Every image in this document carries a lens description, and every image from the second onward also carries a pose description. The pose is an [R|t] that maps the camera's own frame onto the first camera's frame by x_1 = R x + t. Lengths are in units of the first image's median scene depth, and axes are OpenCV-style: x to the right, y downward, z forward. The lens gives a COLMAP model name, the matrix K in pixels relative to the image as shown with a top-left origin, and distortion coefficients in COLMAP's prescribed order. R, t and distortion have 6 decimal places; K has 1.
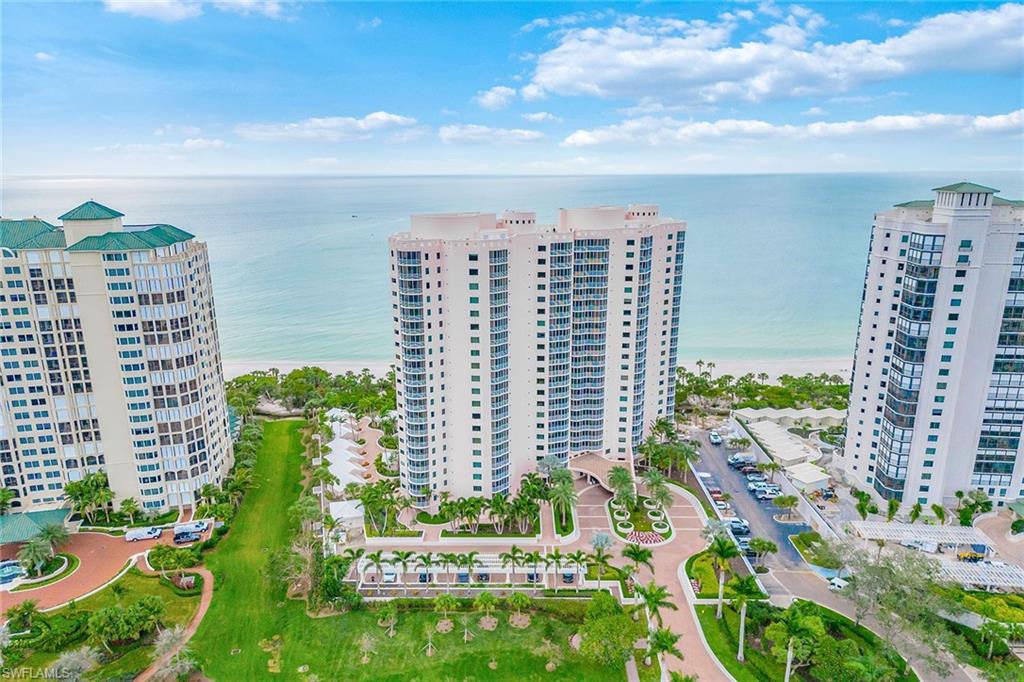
lens RADIAL K [[710.9, 0, 511.3], [0, 710.9, 378.3], [0, 0, 1]] dist [0.059906, -0.000722]
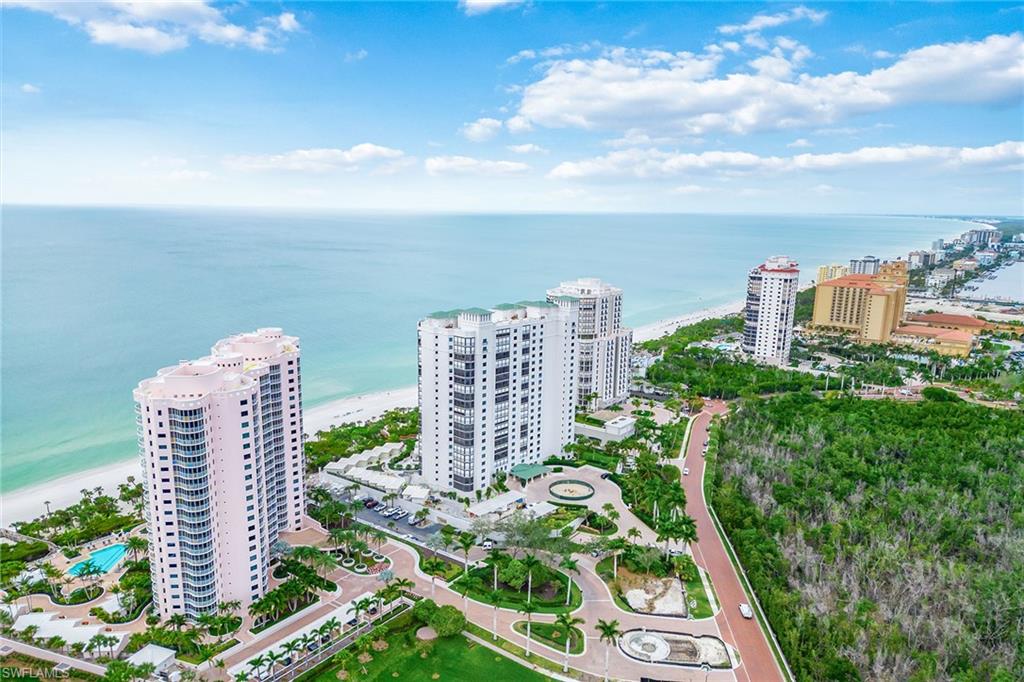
lens RADIAL K [[710.9, 0, 511.3], [0, 710.9, 378.3], [0, 0, 1]] dist [0.059906, -0.000722]
pose [[0.596507, -0.181917, 0.781720, -0.674263], [0.215454, 0.974520, 0.062378, -0.171133], [-0.773149, 0.131216, 0.620503, -0.132393]]
